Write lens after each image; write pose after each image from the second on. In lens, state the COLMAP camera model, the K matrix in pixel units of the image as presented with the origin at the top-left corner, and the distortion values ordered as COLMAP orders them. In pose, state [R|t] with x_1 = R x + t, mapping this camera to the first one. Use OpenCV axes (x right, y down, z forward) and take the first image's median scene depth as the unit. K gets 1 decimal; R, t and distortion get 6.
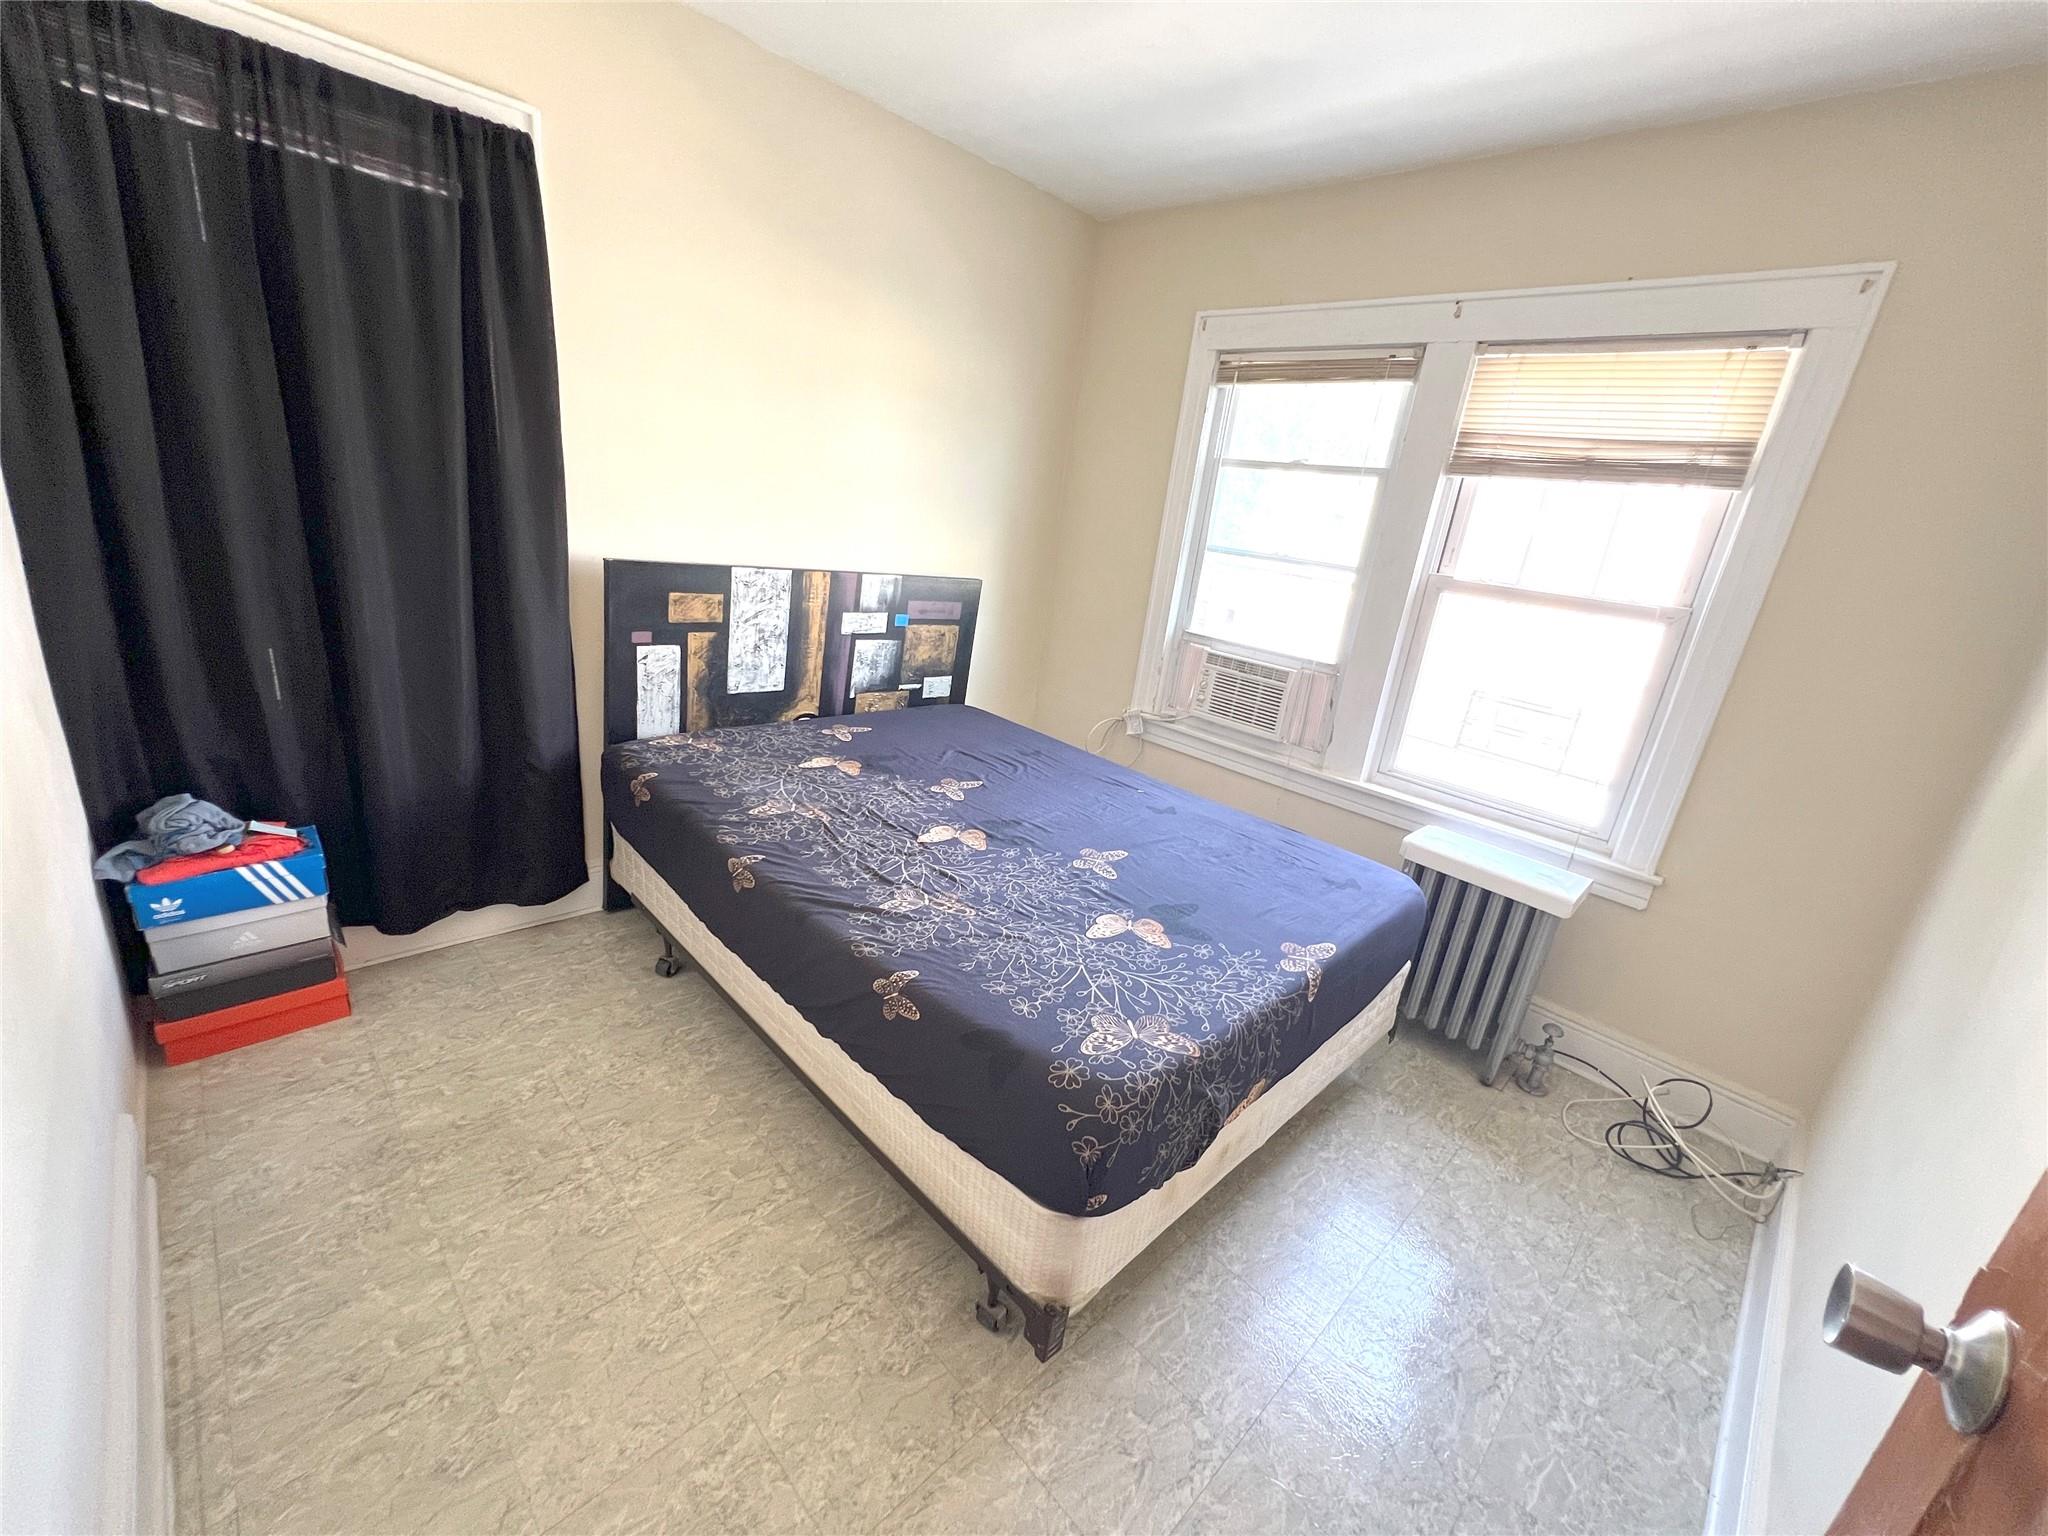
lens RADIAL K [[821.3, 0, 1010.6], [0, 821.3, 770.7], [0, 0, 1]] dist [-0.004122, 0.000207]
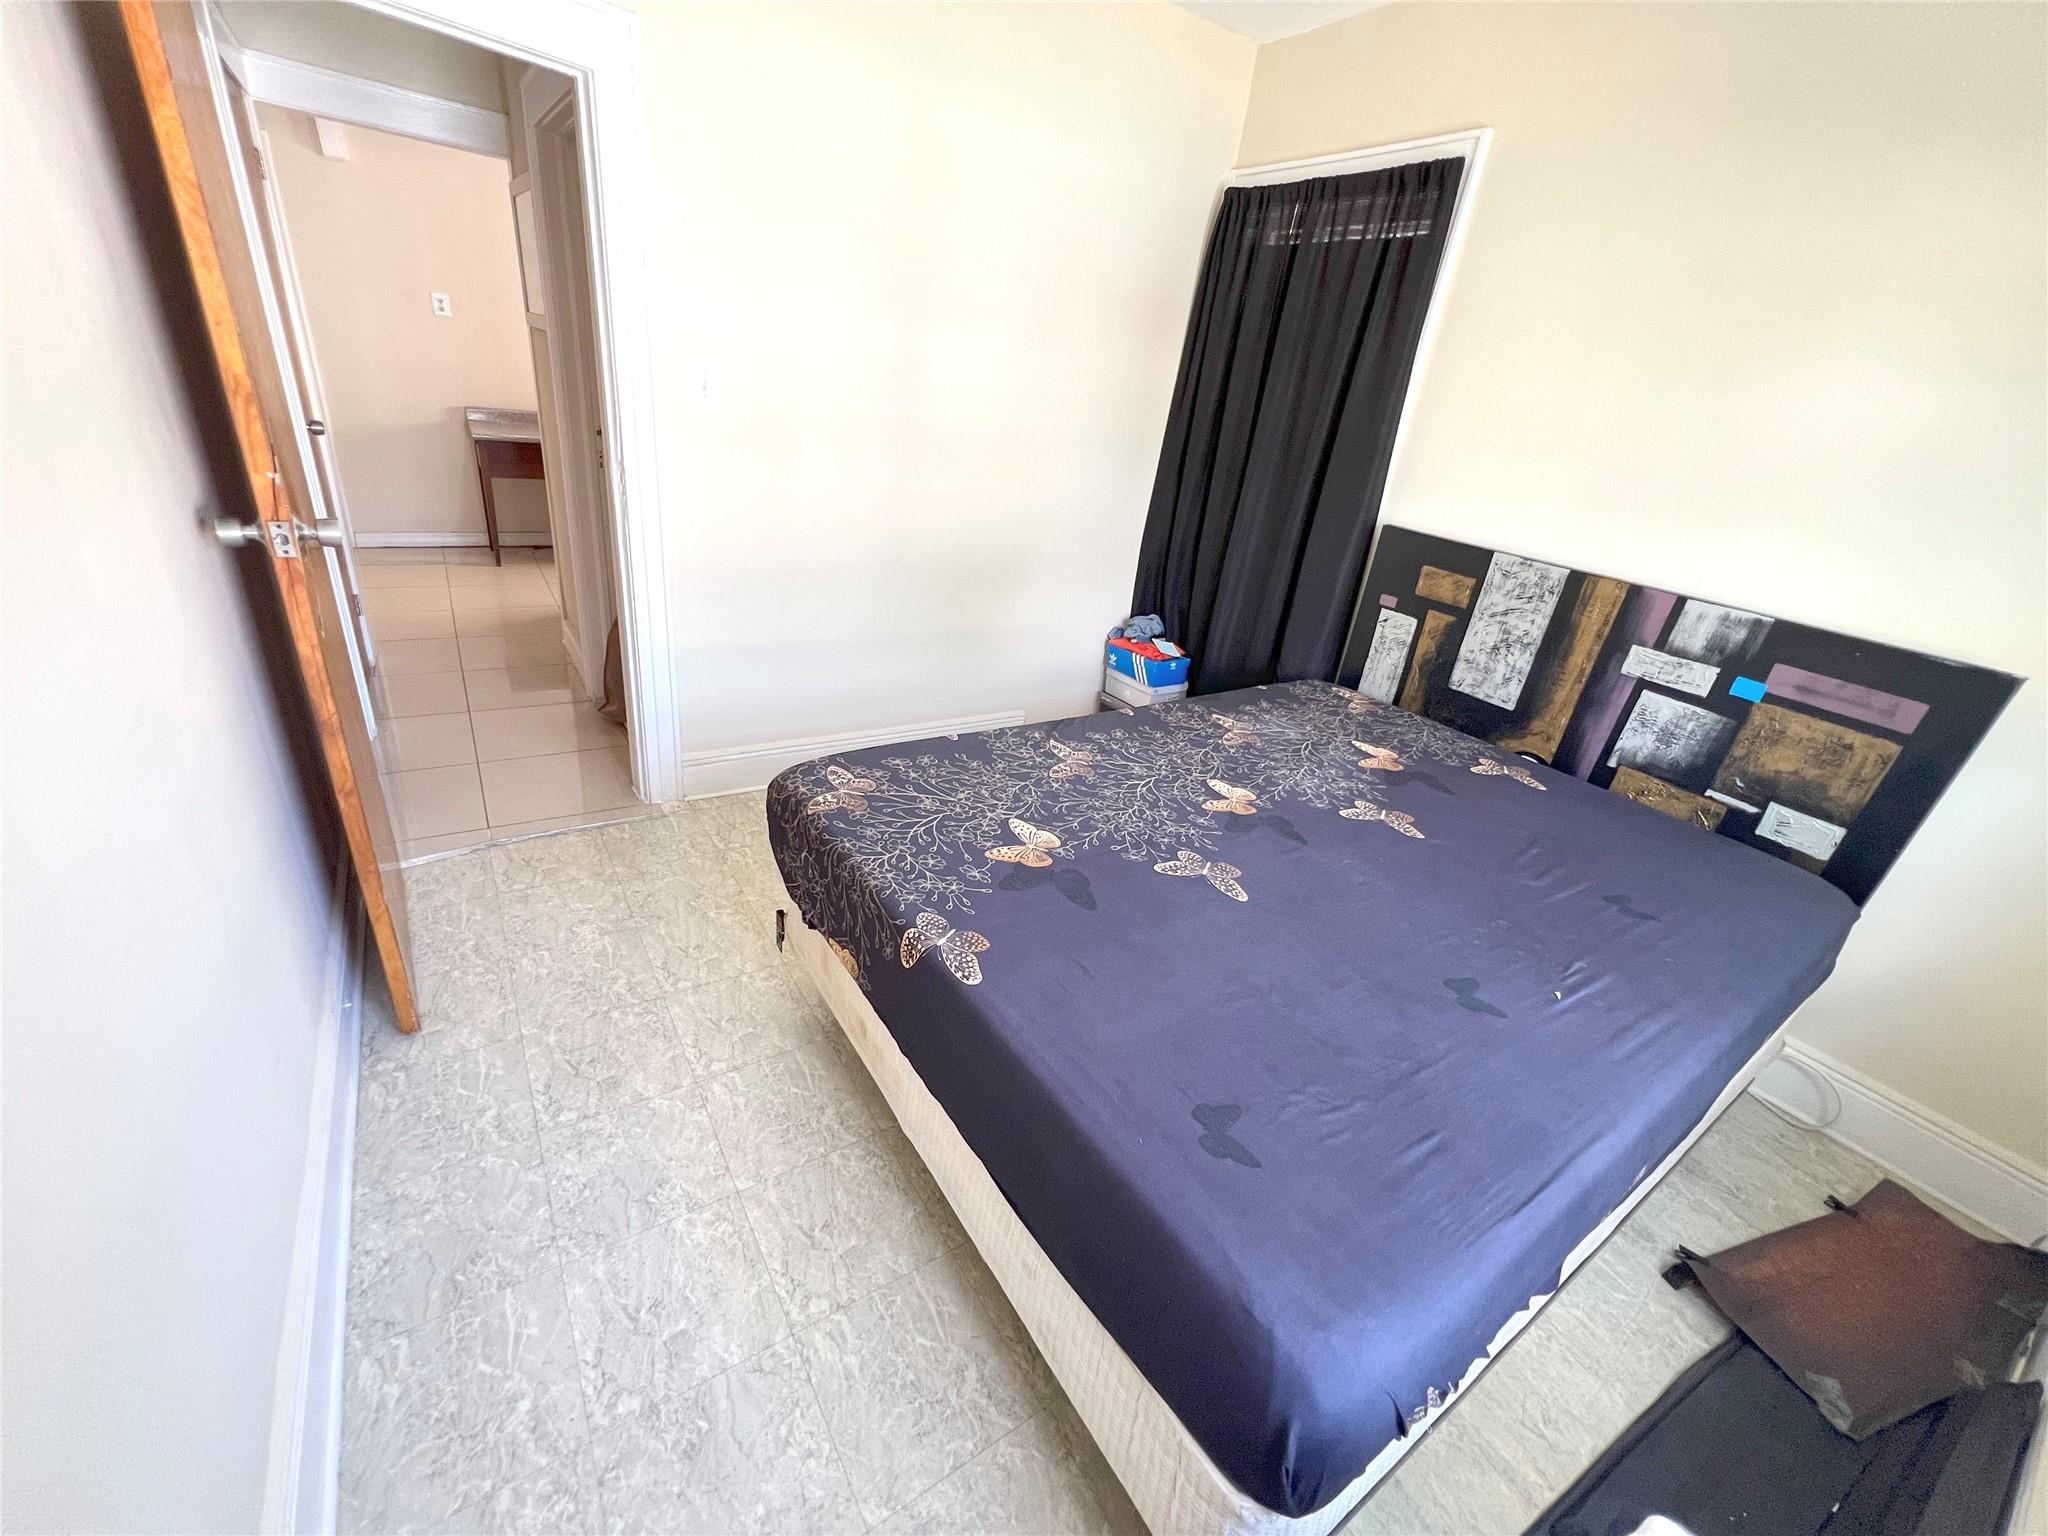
lens RADIAL K [[821.3, 0, 1010.9], [0, 821.3, 756.2], [0, 0, 1]] dist [-0.004122, 0.000207]
pose [[-0.170245, 0.276899, -0.945697, 0.663378], [-0.432388, 0.841390, 0.324197, -0.119598], [0.885470, 0.464101, -0.023514, 0.647847]]
